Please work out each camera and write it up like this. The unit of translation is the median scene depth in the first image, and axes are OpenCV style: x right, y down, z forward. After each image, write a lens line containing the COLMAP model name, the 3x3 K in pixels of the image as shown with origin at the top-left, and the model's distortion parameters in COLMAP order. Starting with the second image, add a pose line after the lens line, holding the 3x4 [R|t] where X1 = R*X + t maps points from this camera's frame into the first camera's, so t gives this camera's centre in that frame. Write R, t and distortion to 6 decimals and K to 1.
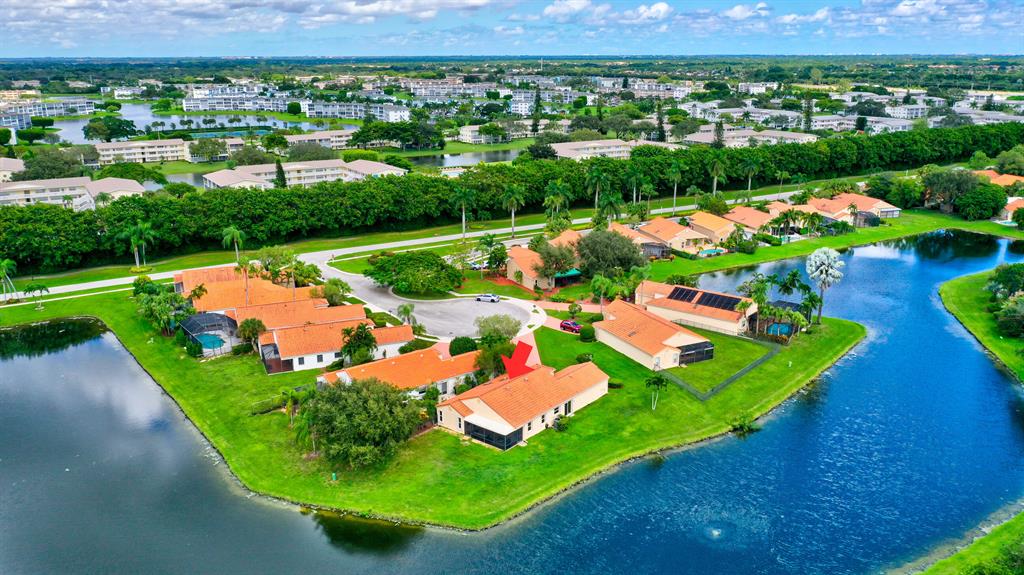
lens RADIAL K [[807.1, 0, 509.6], [0, 807.1, 289.9], [0, 0, 1]] dist [0.007436, -0.003428]
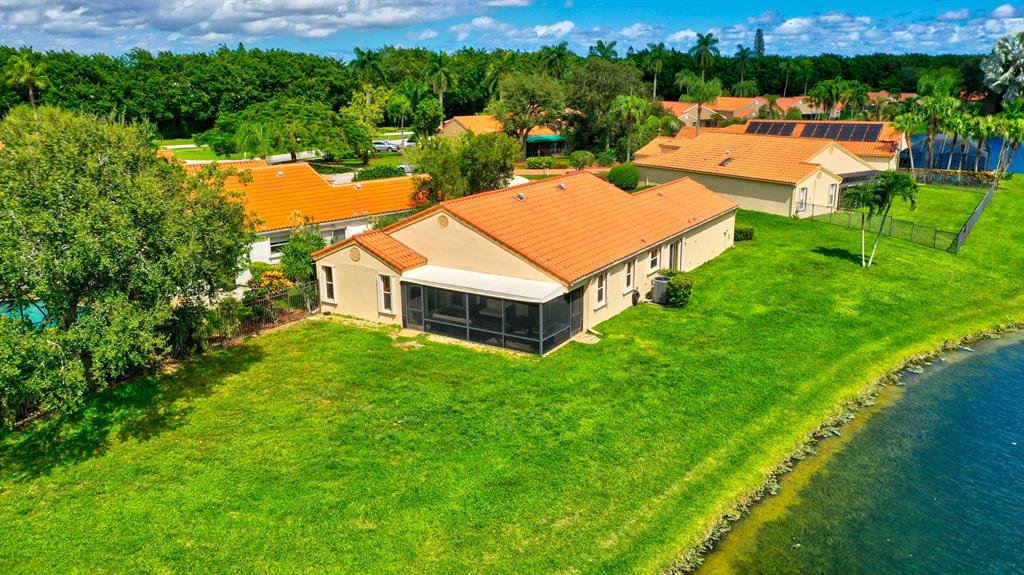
lens RADIAL K [[807.1, 0, 510.2], [0, 807.1, 288.1], [0, 0, 1]] dist [0.007436, -0.003428]
pose [[0.992301, -0.038531, 0.117701, -0.049714], [0.041246, 0.998934, -0.020722, 0.169594], [-0.116777, 0.025417, 0.992833, 0.656305]]
